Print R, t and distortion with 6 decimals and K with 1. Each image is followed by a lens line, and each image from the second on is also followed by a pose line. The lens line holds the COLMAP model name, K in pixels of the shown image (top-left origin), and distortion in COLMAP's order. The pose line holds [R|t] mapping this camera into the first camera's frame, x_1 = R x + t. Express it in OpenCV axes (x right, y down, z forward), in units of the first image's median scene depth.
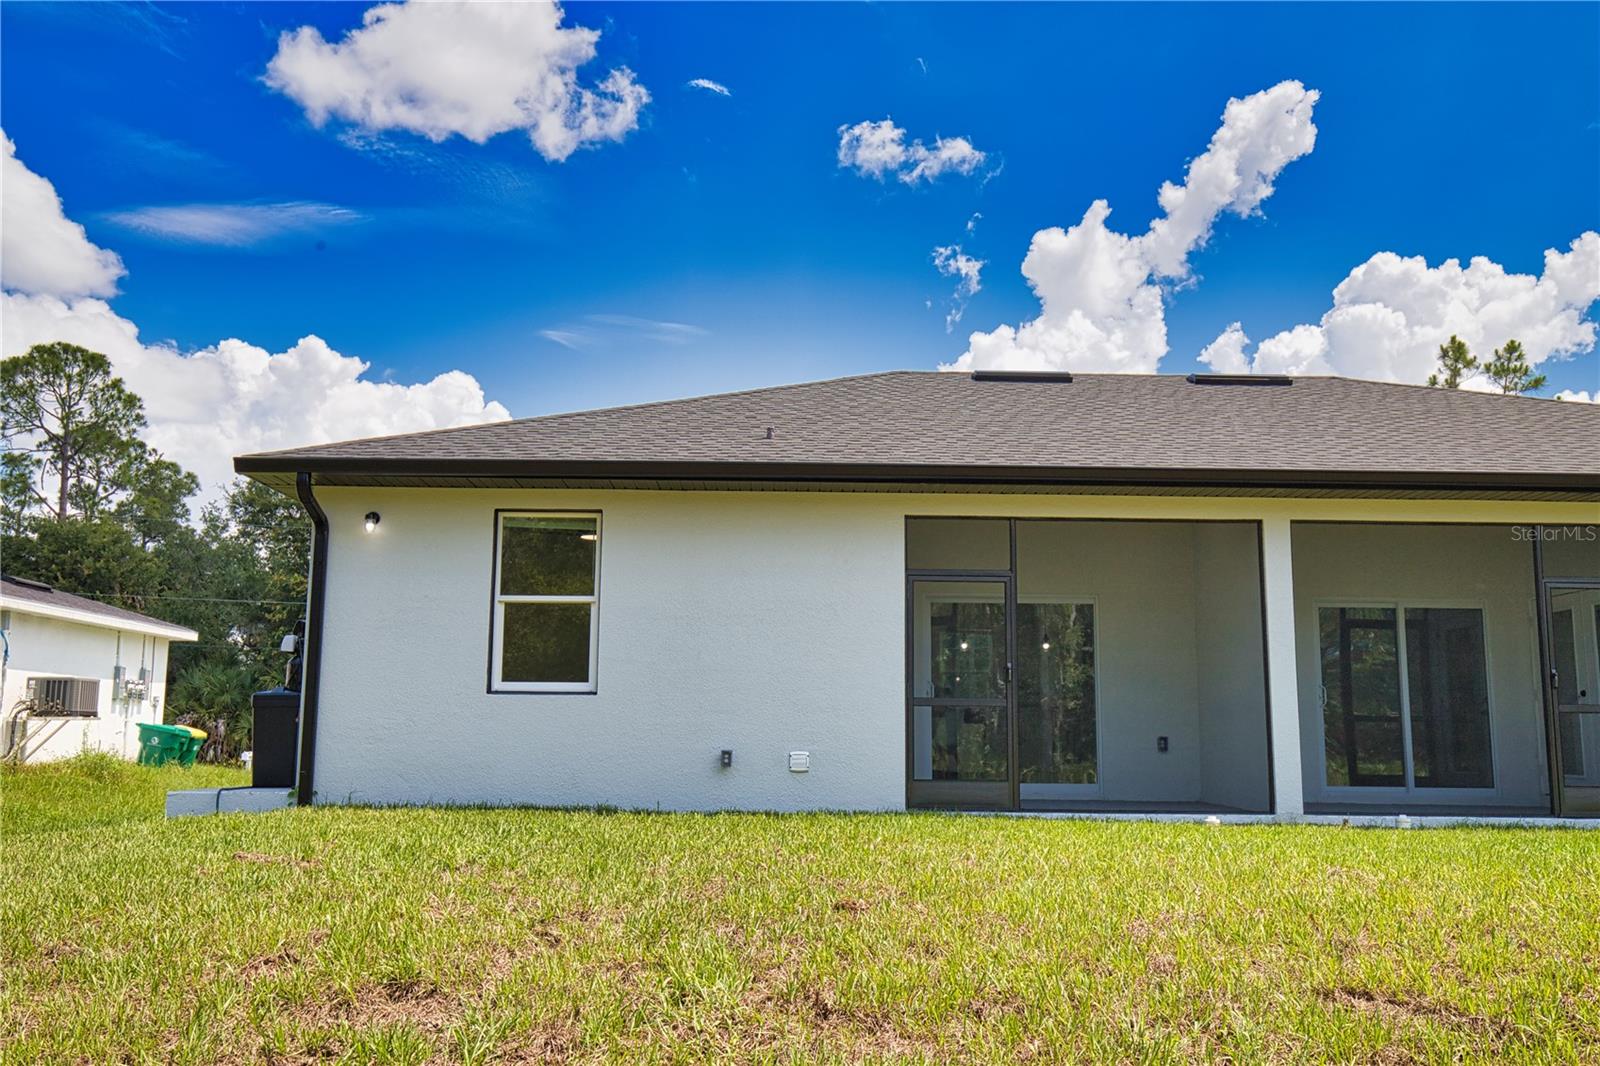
lens RADIAL K [[1398.6, 0, 807.6], [0, 1398.6, 540.9], [0, 0, 1]] dist [0.047304, -0.010629]
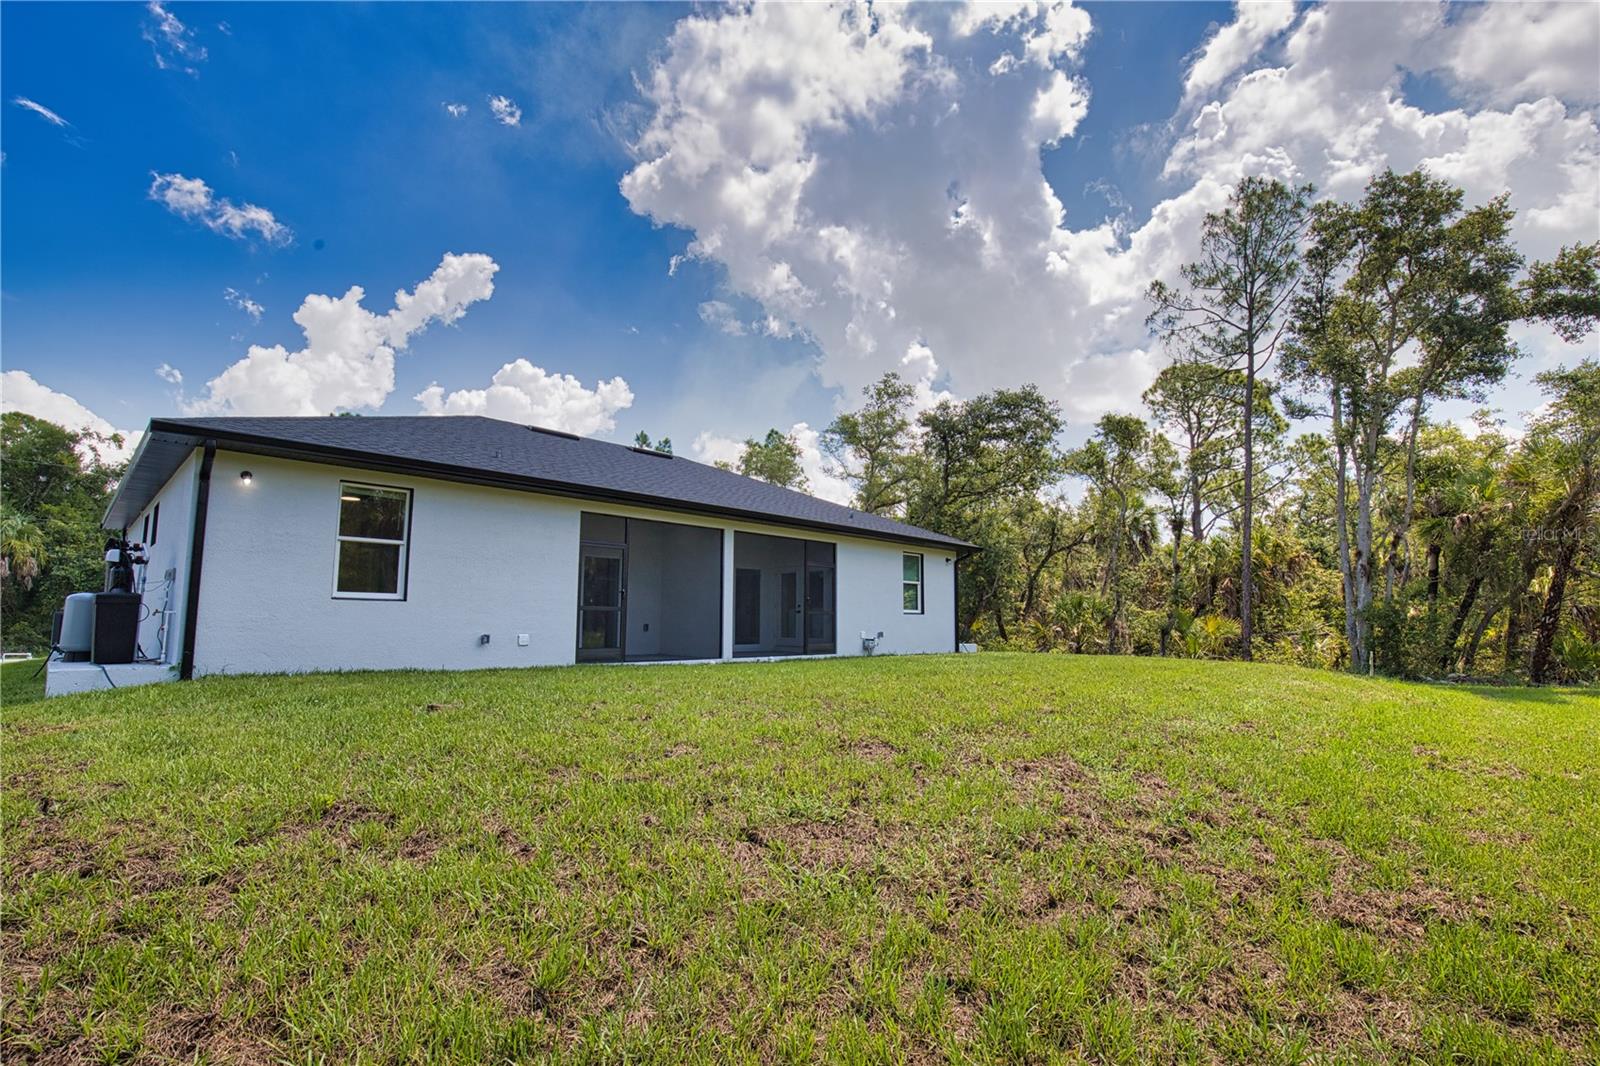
lens RADIAL K [[762.4, 0, 795.1], [0, 762.4, 544.6], [0, 0, 1]] dist [-0.003743, 0.000730]
pose [[0.703108, 0.069911, 0.707638, -0.452985], [-0.100826, 0.994902, 0.001890, -0.003709], [-0.703898, -0.072677, 0.706573, 0.052567]]
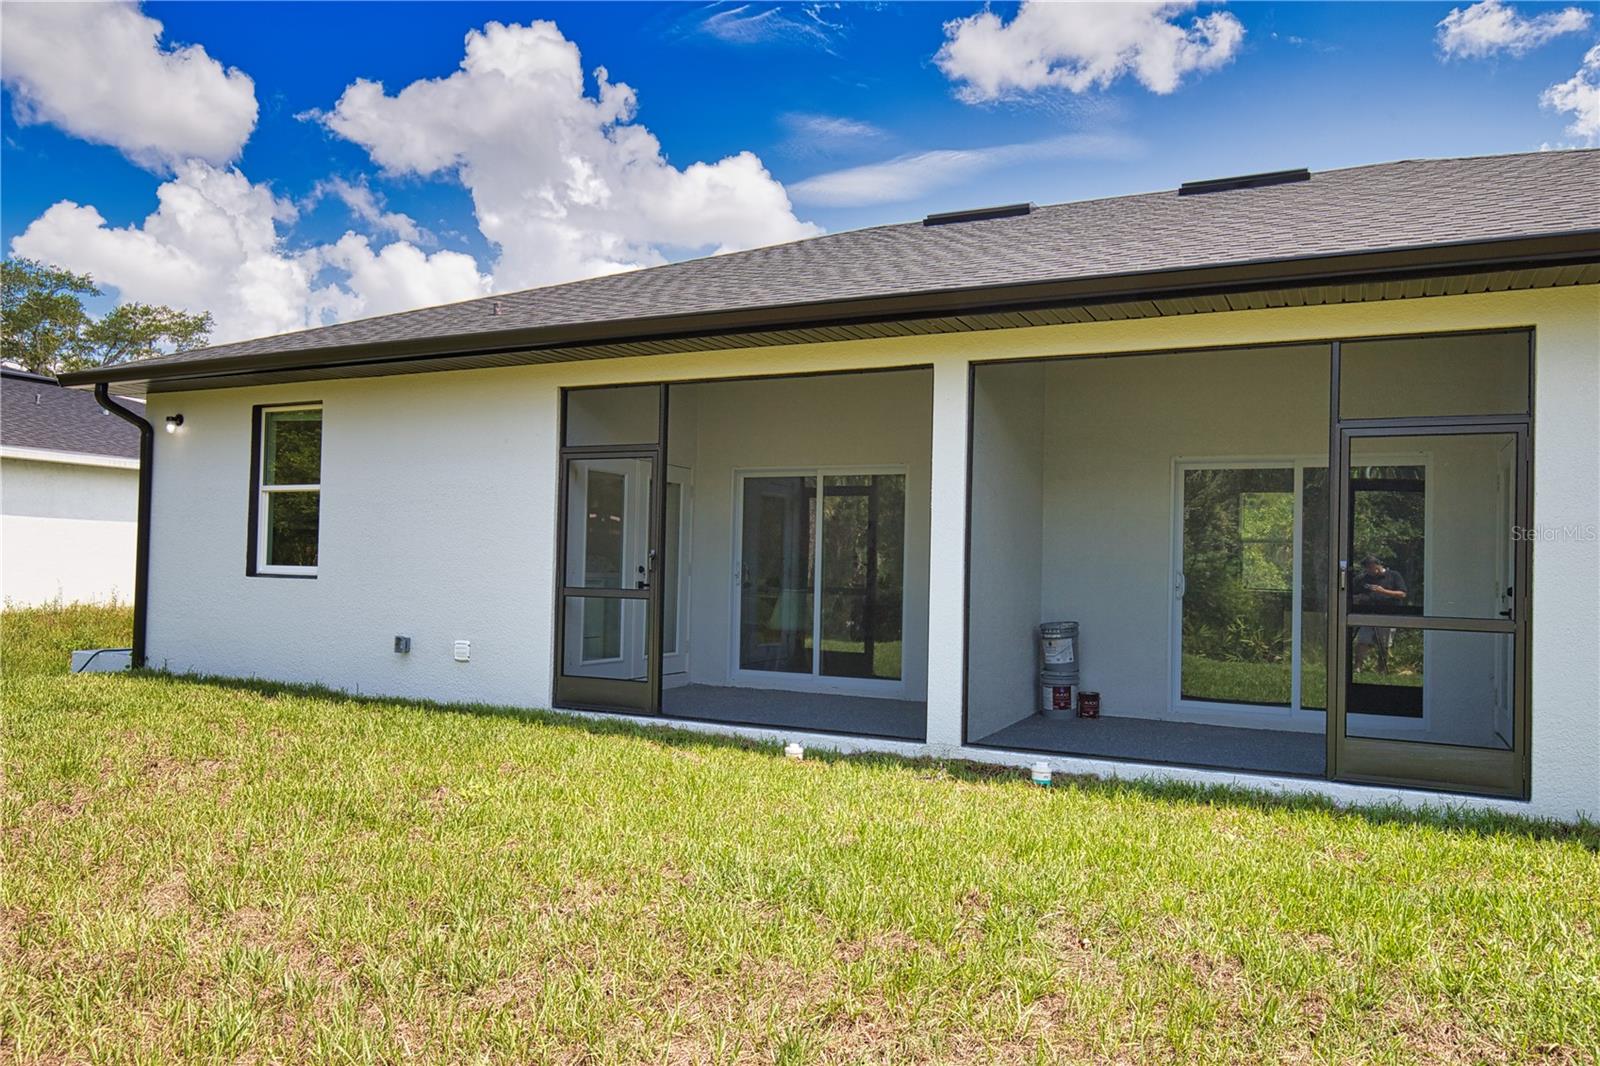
lens RADIAL K [[1113.0, 0, 800.0], [0, 1113.0, 541.8], [0, 0, 1]] dist [-0.003342, 0.002861]
pose [[0.882332, 0.001247, -0.470626, 0.544498], [0.048371, 0.994460, 0.093321, 0.021198], [0.468136, -0.105105, 0.877384, 0.425531]]
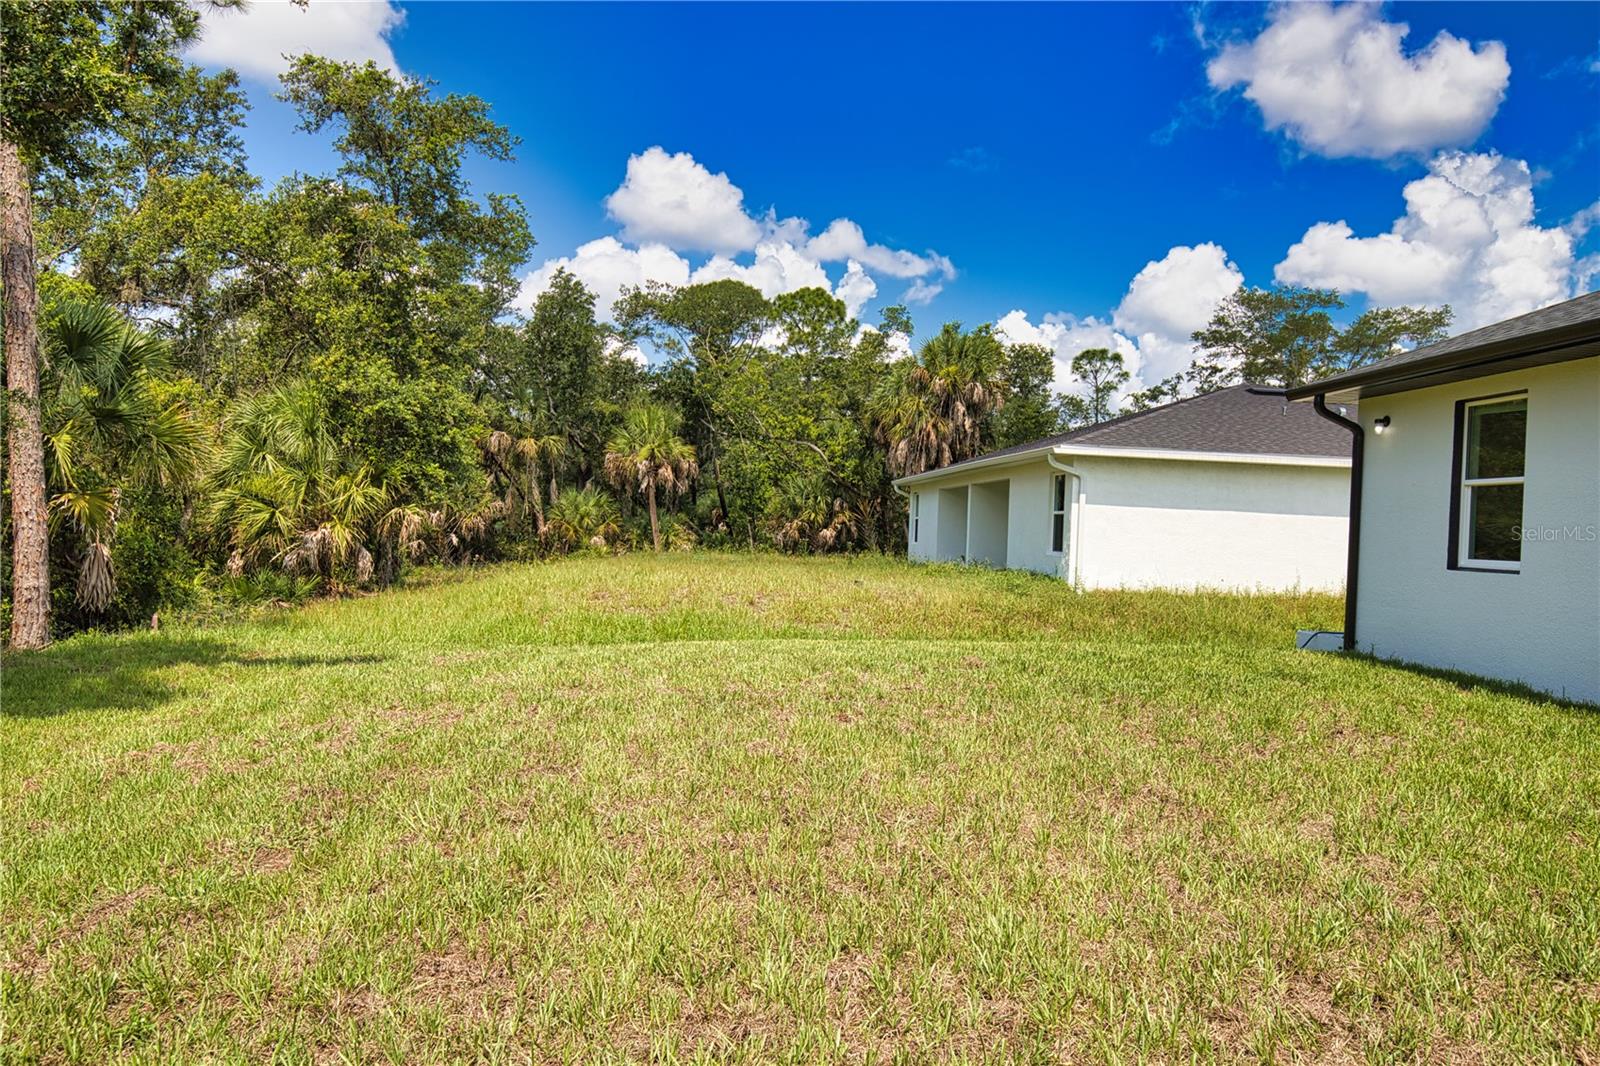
lens RADIAL K [[1113.0, 0, 800.0], [0, 1113.0, 541.8], [0, 0, 1]] dist [-0.003342, 0.002861]
pose [[0.056854, 0.008473, -0.998347, 0.607894], [0.100335, 0.994853, 0.014157, 0.021920], [0.993328, -0.100974, 0.055711, 0.422634]]
